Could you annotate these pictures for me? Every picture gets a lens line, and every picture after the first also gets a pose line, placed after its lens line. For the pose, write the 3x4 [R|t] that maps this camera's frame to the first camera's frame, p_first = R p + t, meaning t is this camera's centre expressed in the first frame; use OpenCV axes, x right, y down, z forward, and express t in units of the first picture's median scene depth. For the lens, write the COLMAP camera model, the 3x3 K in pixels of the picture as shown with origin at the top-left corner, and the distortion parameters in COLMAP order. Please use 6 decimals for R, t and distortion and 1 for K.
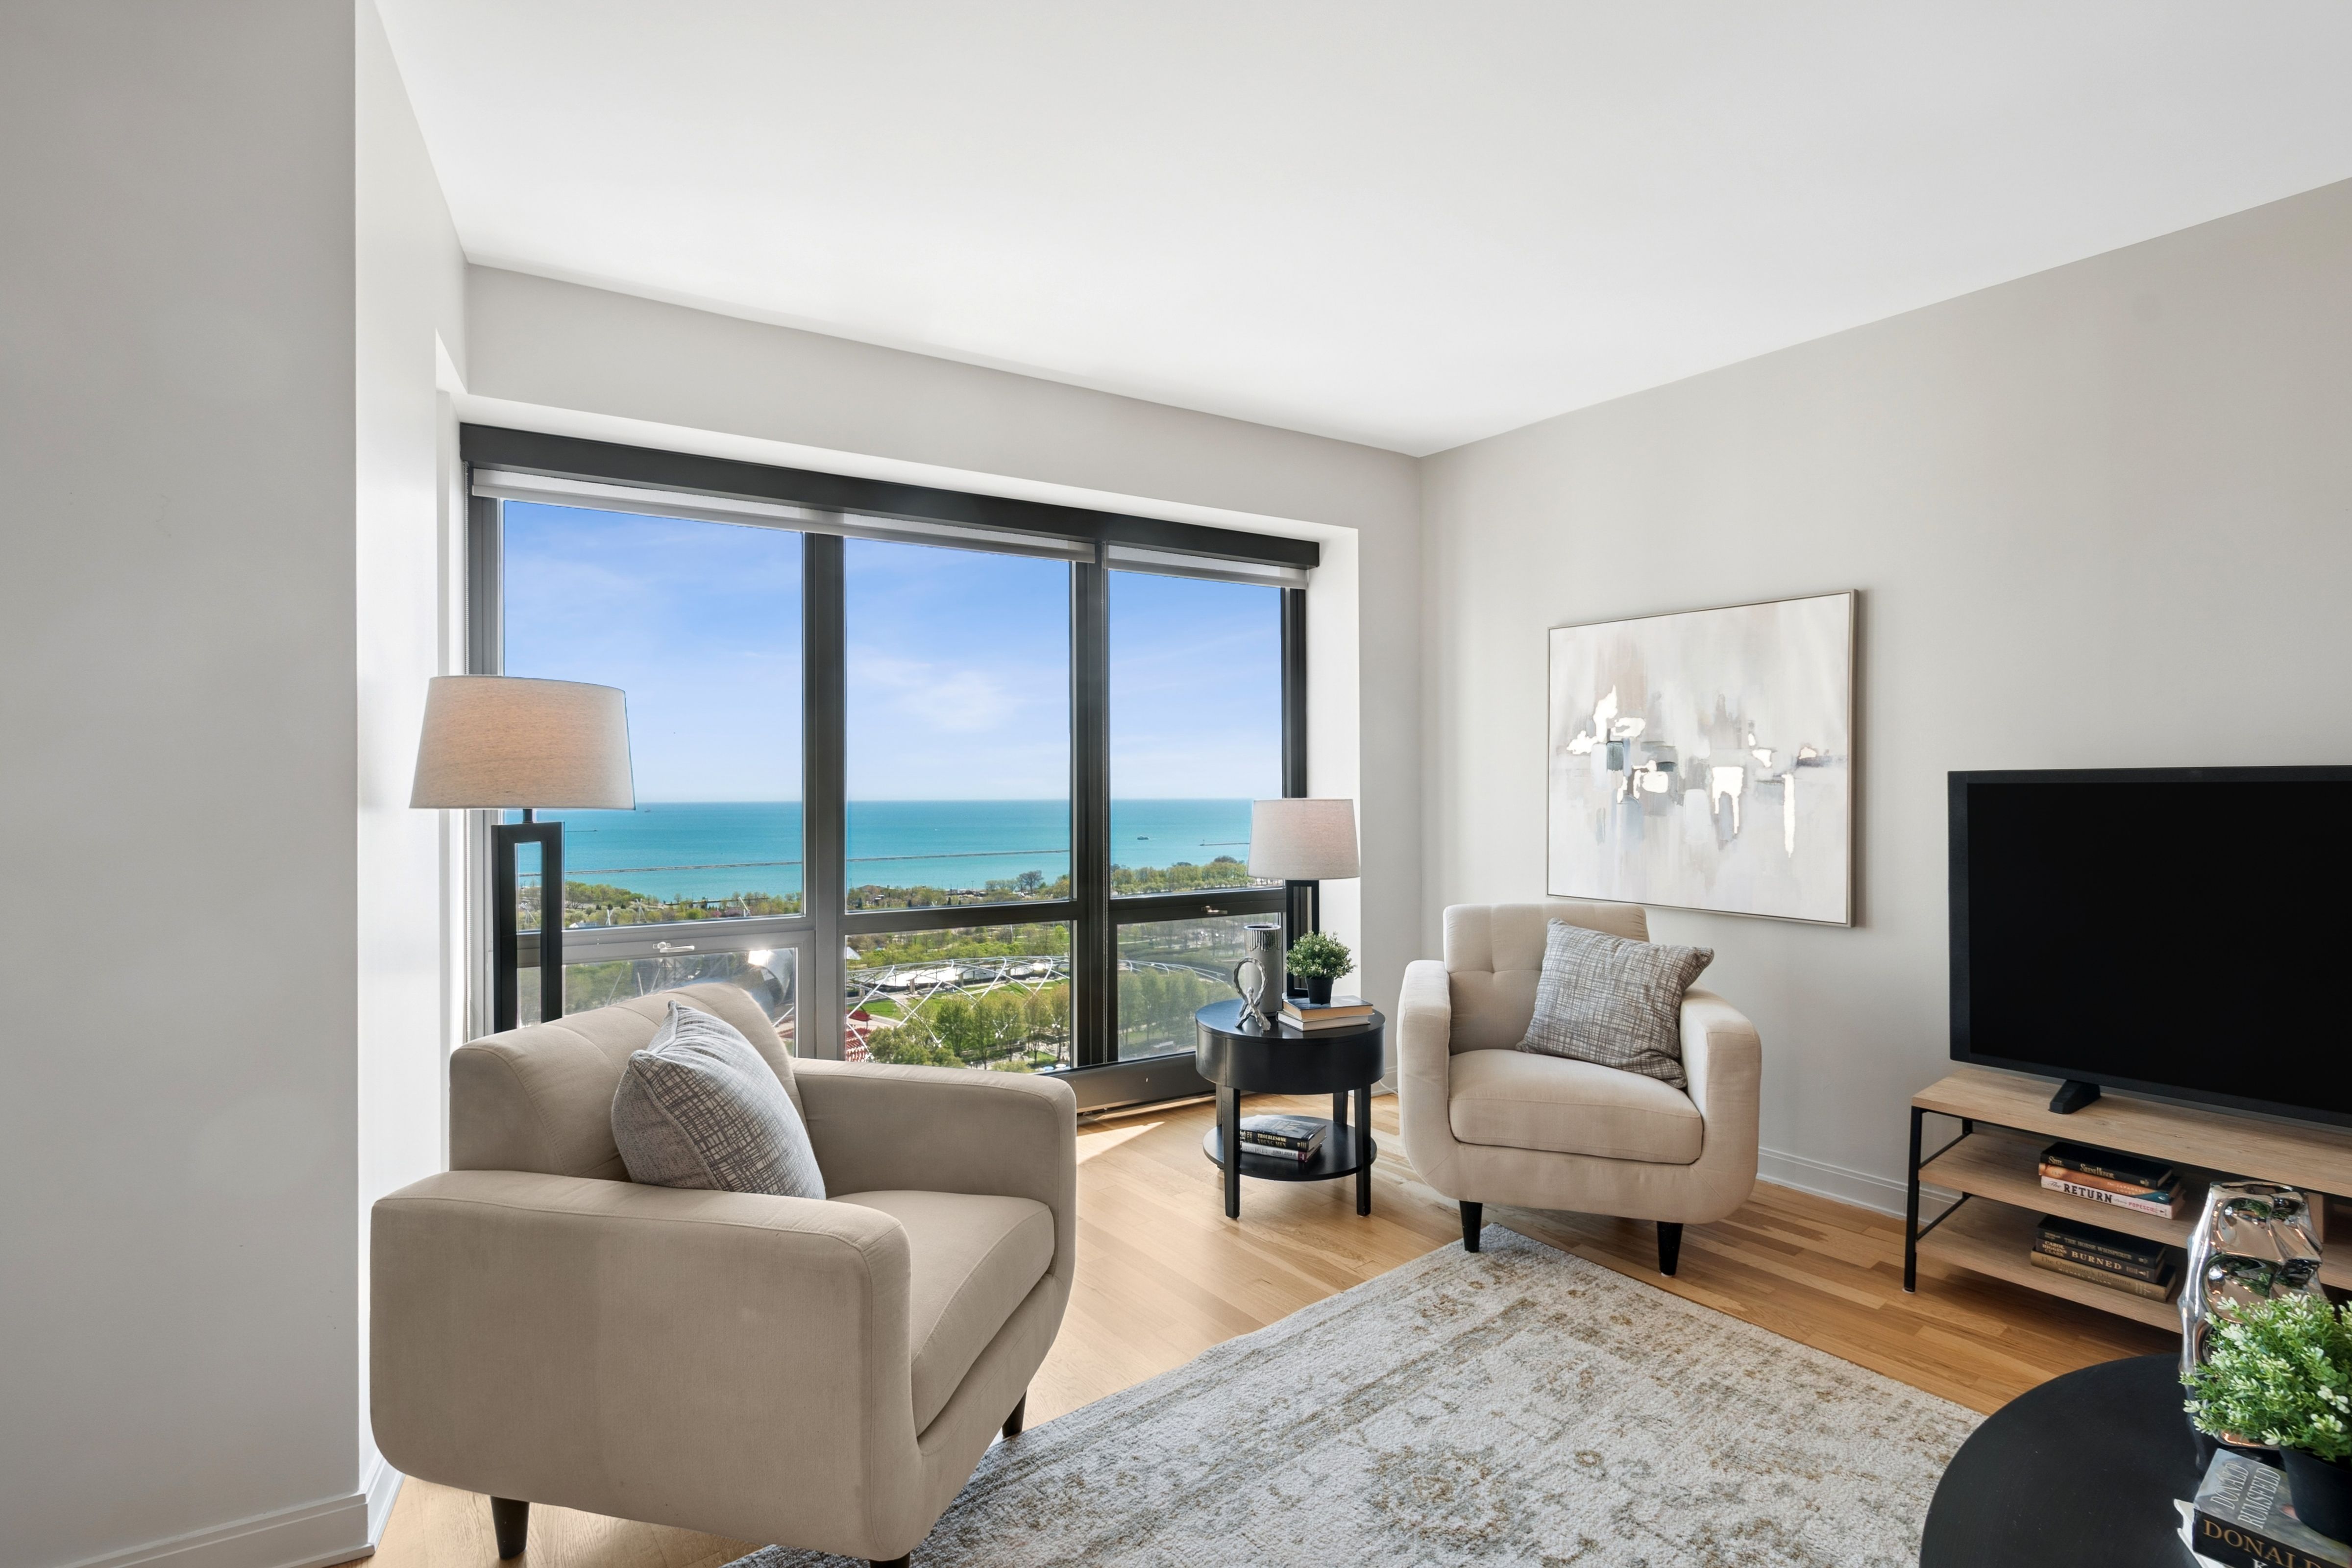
lens RADIAL K [[1042.2, 0, 1185.1], [0, 1042.2, 791.4], [0, 0, 1]] dist [0.018287, -0.003282]
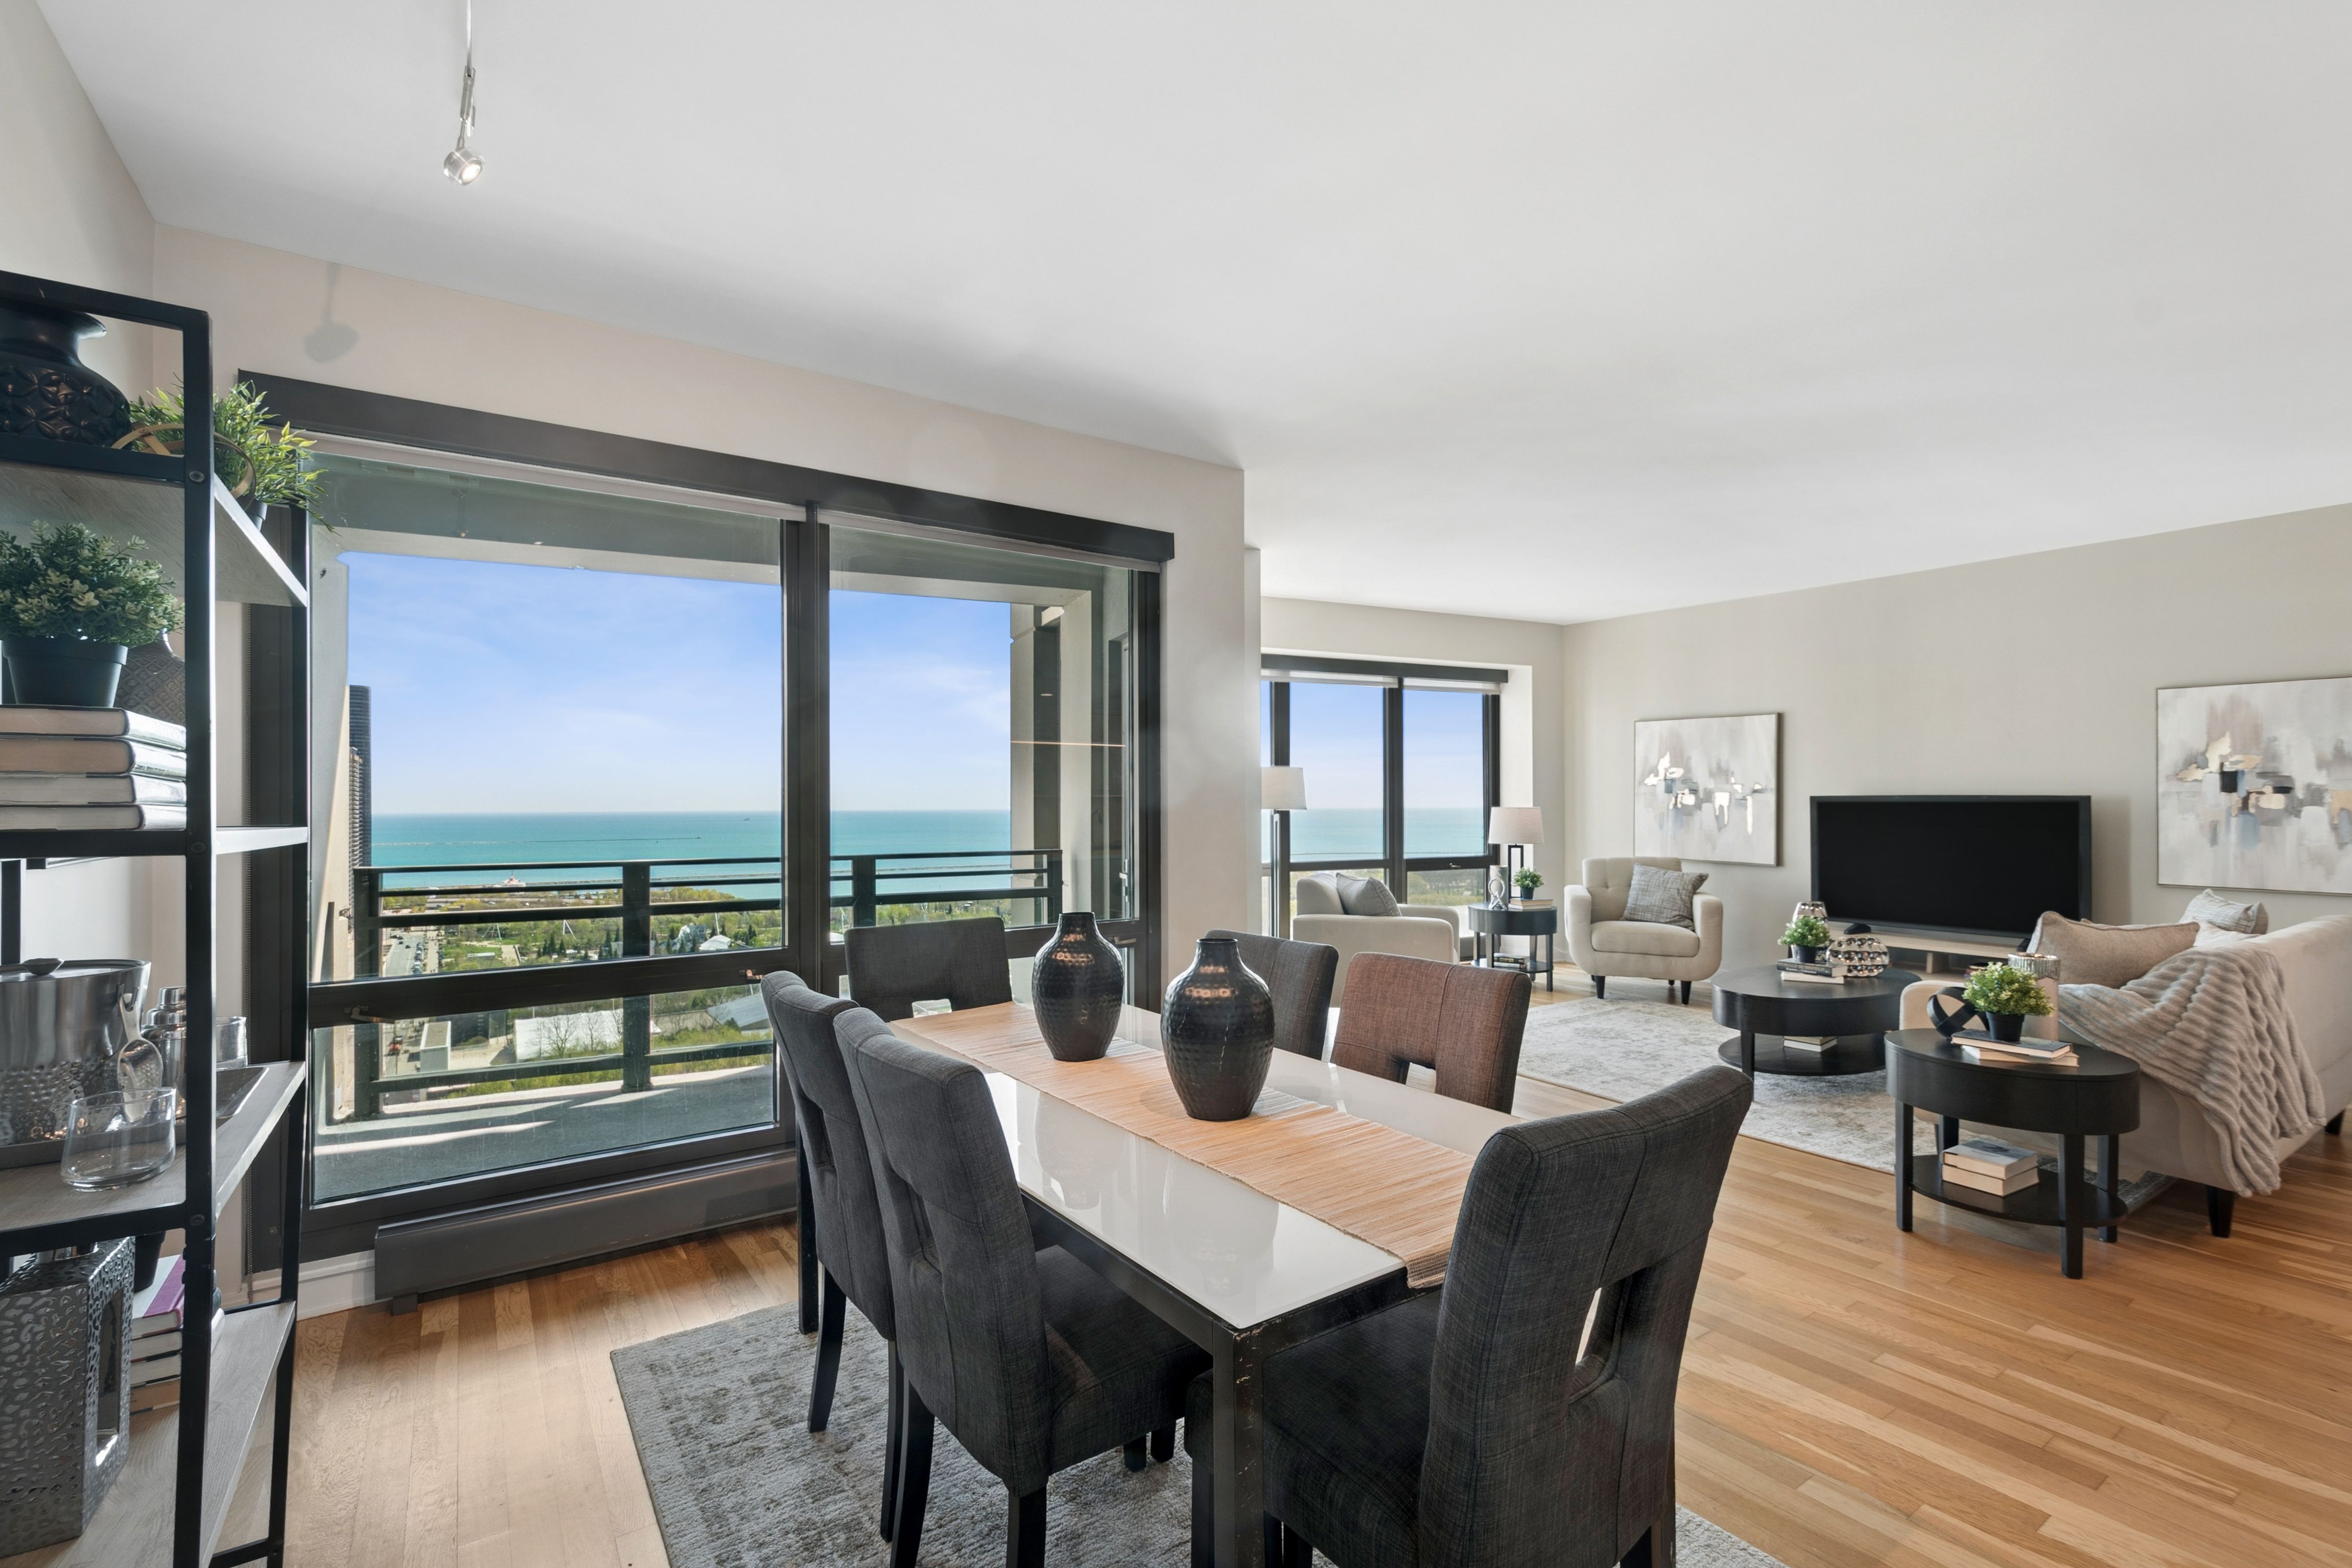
lens RADIAL K [[1042.2, 0, 1196.0], [0, 1042.2, 792.4], [0, 0, 1]] dist [0.018287, -0.003282]
pose [[0.997548, 0.001224, -0.069979, -0.370026], [-0.001781, 0.999967, -0.007897, -0.004907], [0.069967, 0.008003, 0.997517, -1.114599]]
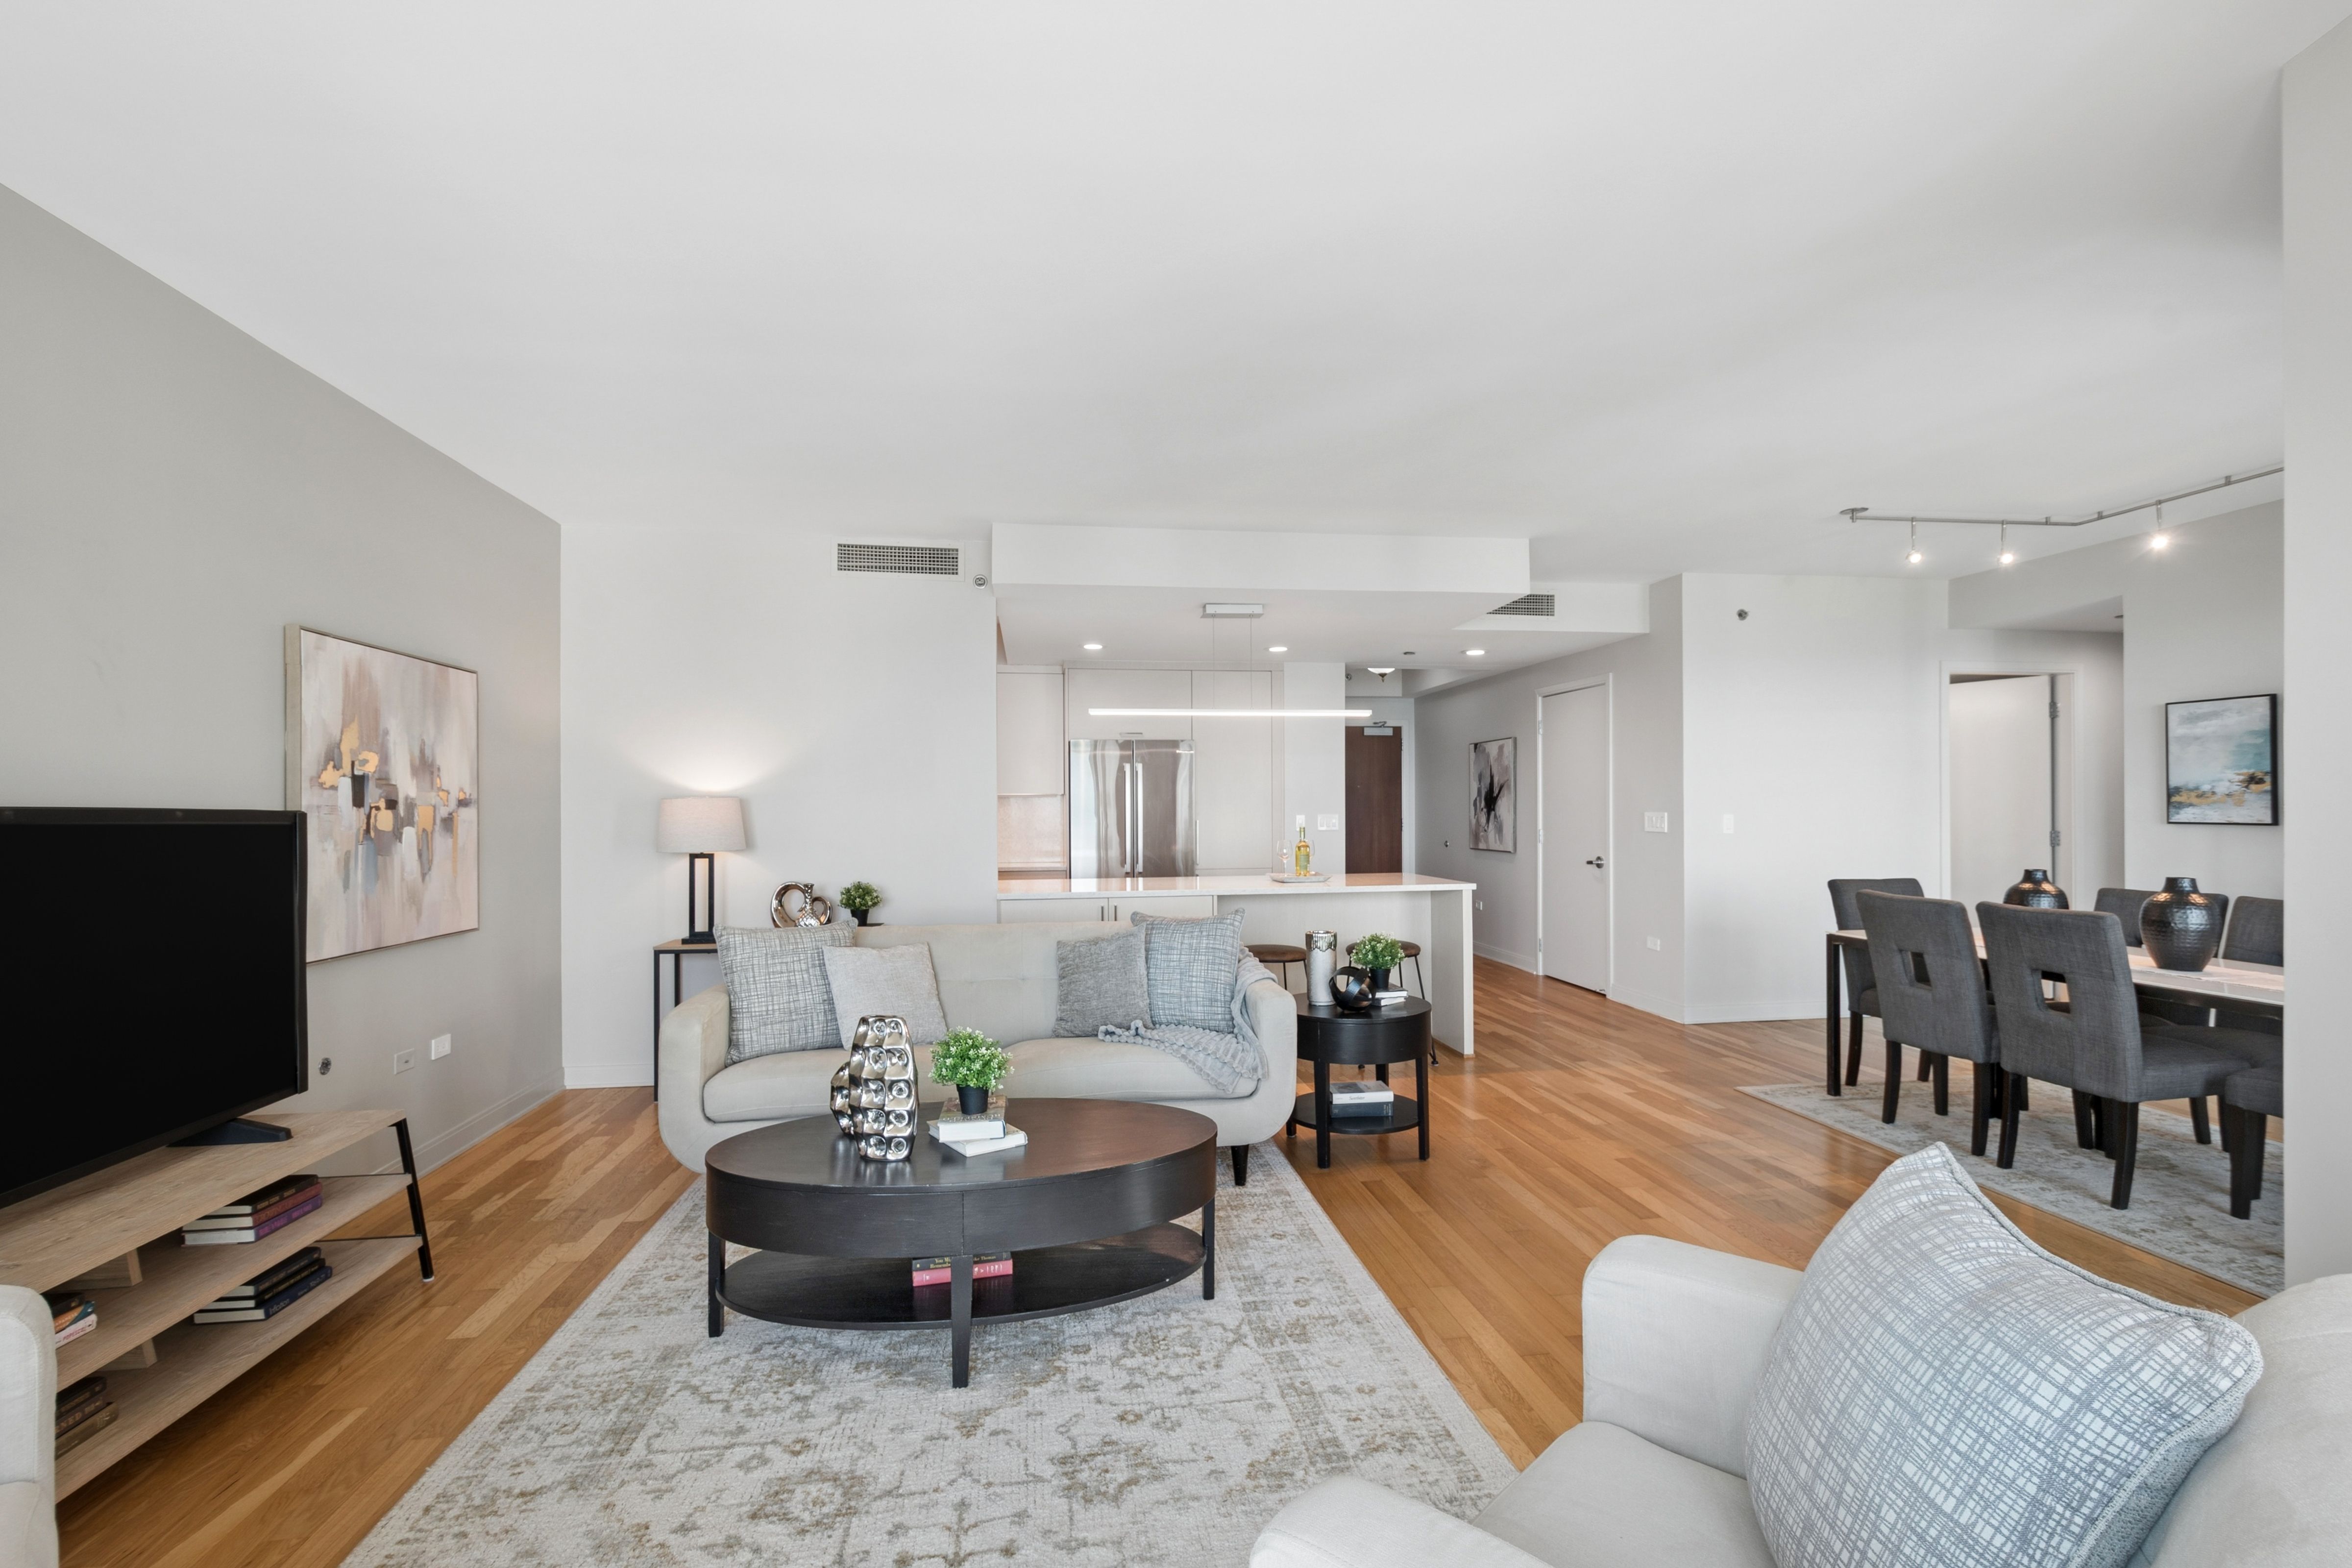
lens RADIAL K [[1042.2, 0, 1198.5], [0, 1042.2, 798.0], [0, 0, 1]] dist [0.018287, -0.003282]
pose [[-0.868284, 0.016274, 0.495800, -0.197695], [0.010518, 0.999841, -0.014399, -0.005400], [-0.495956, -0.007287, -0.868317, 0.904267]]
